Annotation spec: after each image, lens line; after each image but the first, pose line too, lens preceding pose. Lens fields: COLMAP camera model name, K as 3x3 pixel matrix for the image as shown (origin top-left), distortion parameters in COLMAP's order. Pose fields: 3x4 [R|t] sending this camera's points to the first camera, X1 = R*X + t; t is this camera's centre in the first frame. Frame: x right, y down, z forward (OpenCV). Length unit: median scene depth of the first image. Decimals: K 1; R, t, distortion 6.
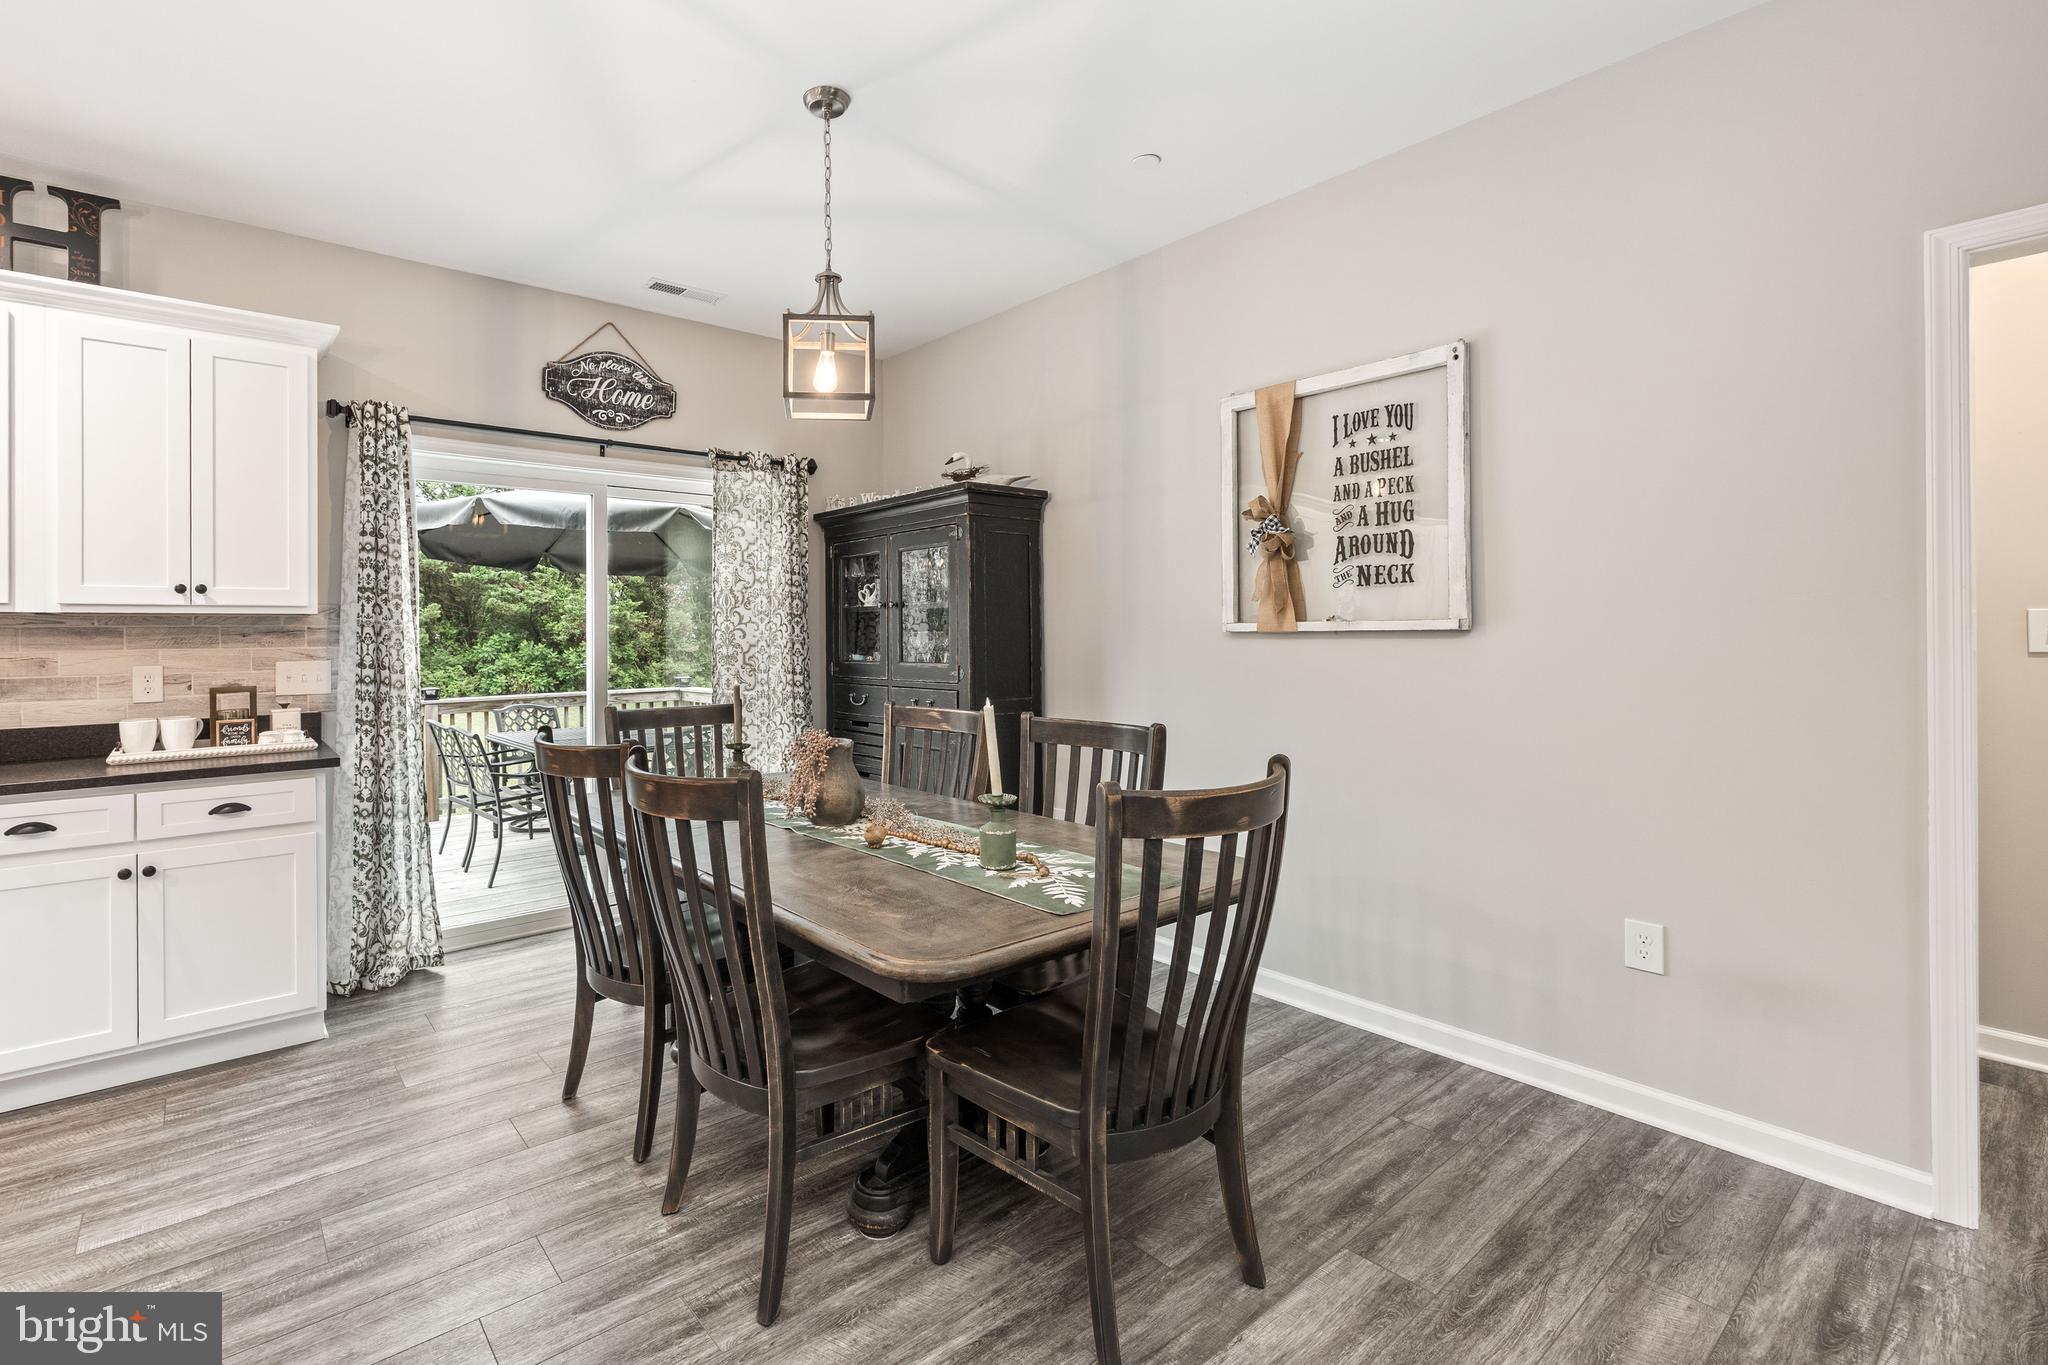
lens RADIAL K [[919.5, 0, 905.2], [0, 919.5, 626.9], [0, 0, 1]] dist [-0.009486, 0.003717]
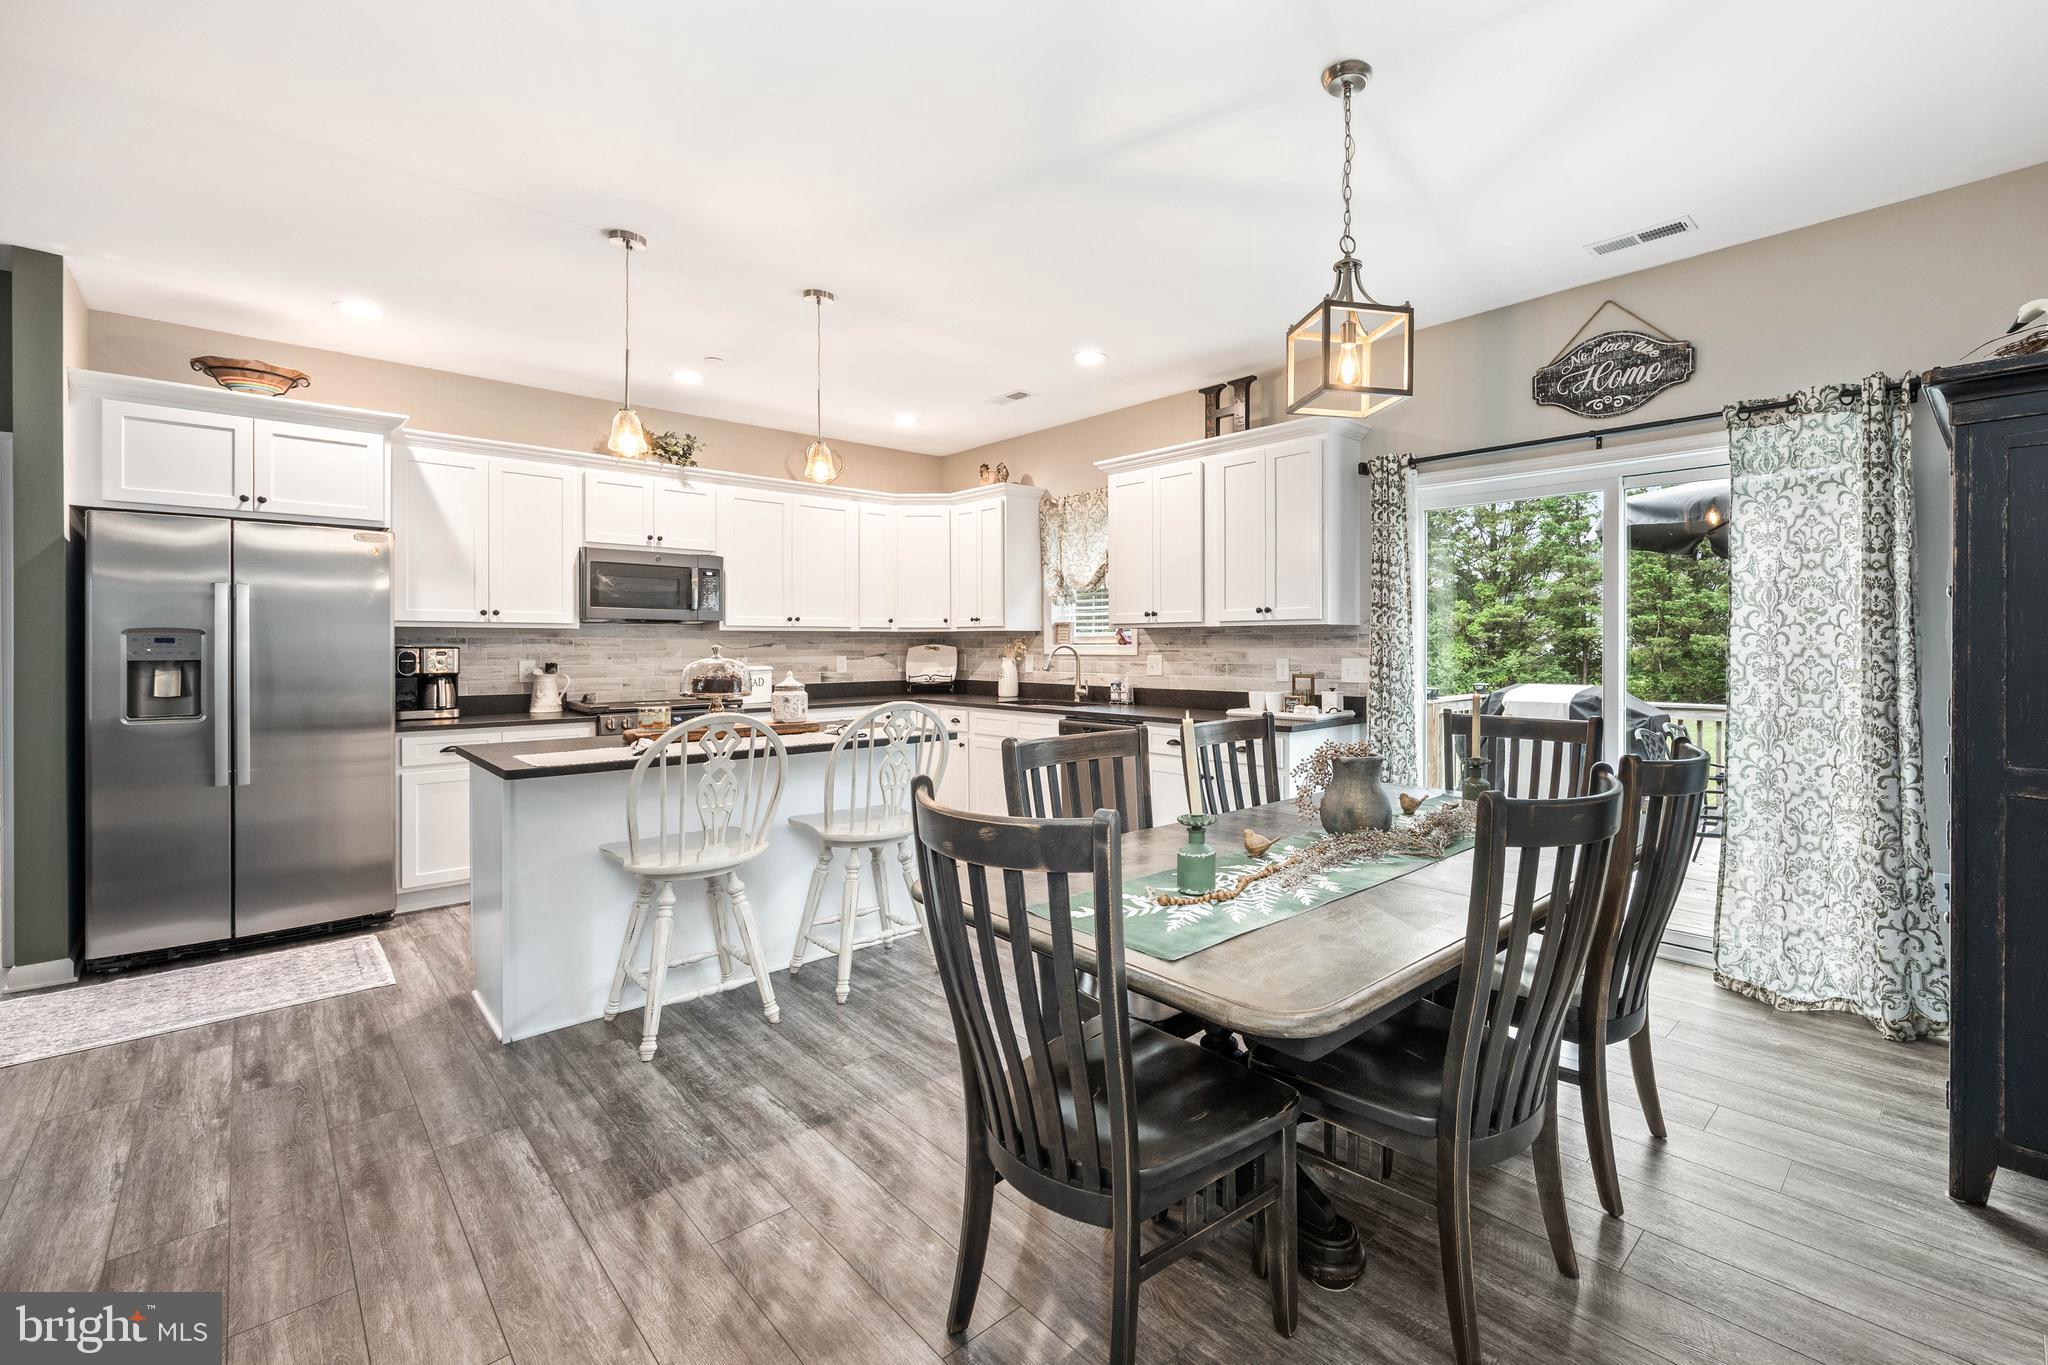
lens RADIAL K [[891.7, 0, 1130.1], [0, 891.7, 642.6], [0, 0, 1]] dist [-0.006896, 0.001956]
pose [[0.131149, 0.008902, -0.991323, 0.671126], [0.007448, 0.999923, 0.009964, -0.002542], [0.991335, -0.008690, 0.131073, 0.546957]]
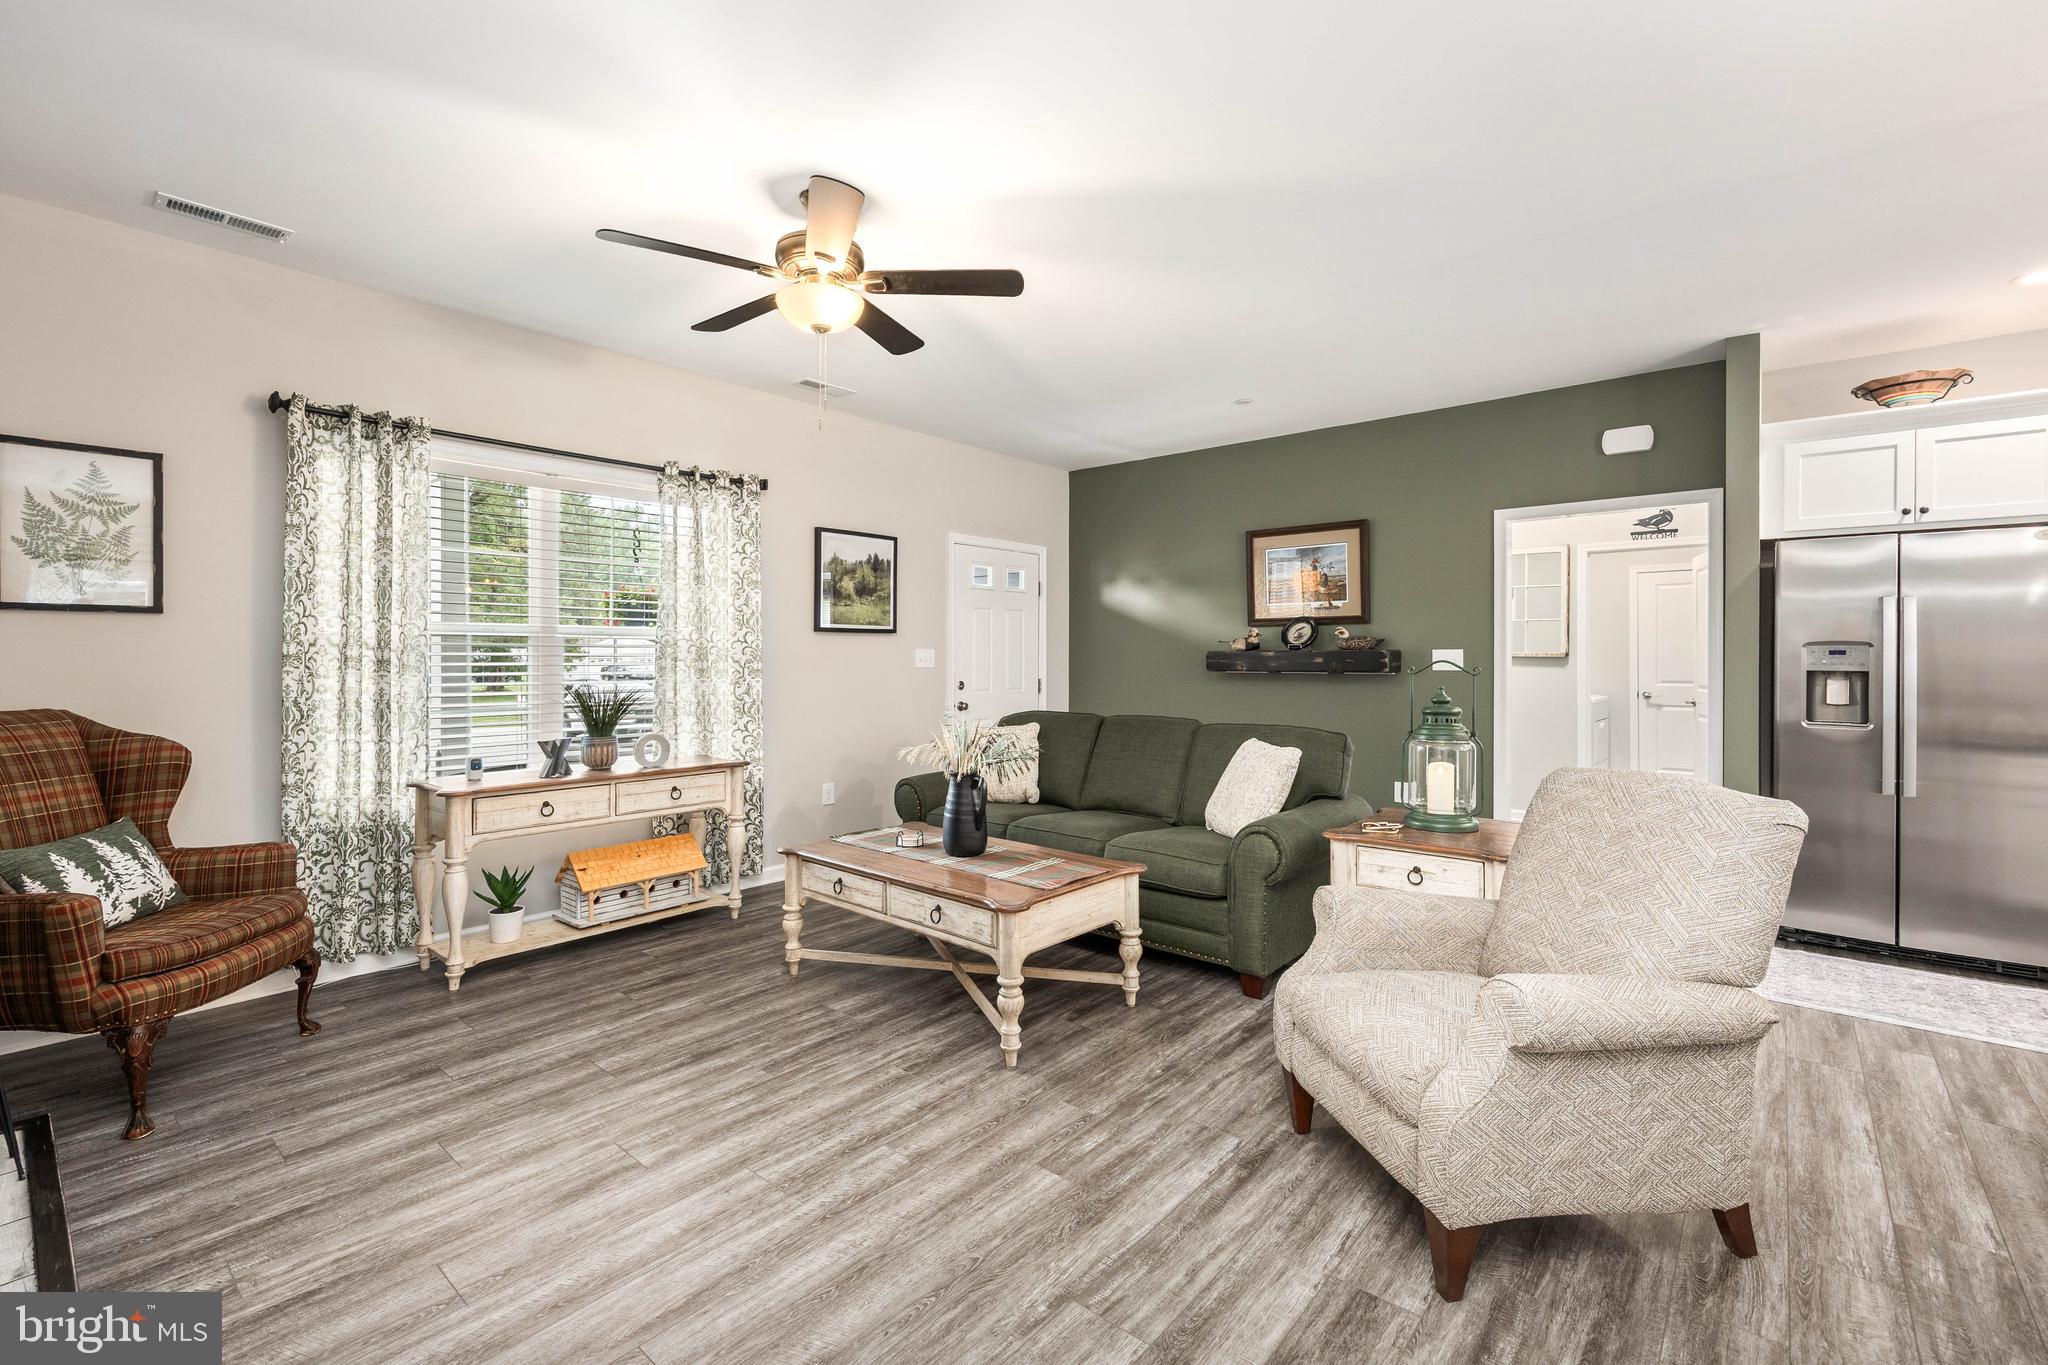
lens RADIAL K [[891.7, 0, 1027.2], [0, 891.7, 654.2], [0, 0, 1]] dist [-0.006896, 0.001956]
pose [[-0.979092, 0.008622, -0.203236, 0.743961], [0.009872, 0.999938, -0.005135, -0.006437], [0.203179, -0.007034, -0.979116, 0.452132]]
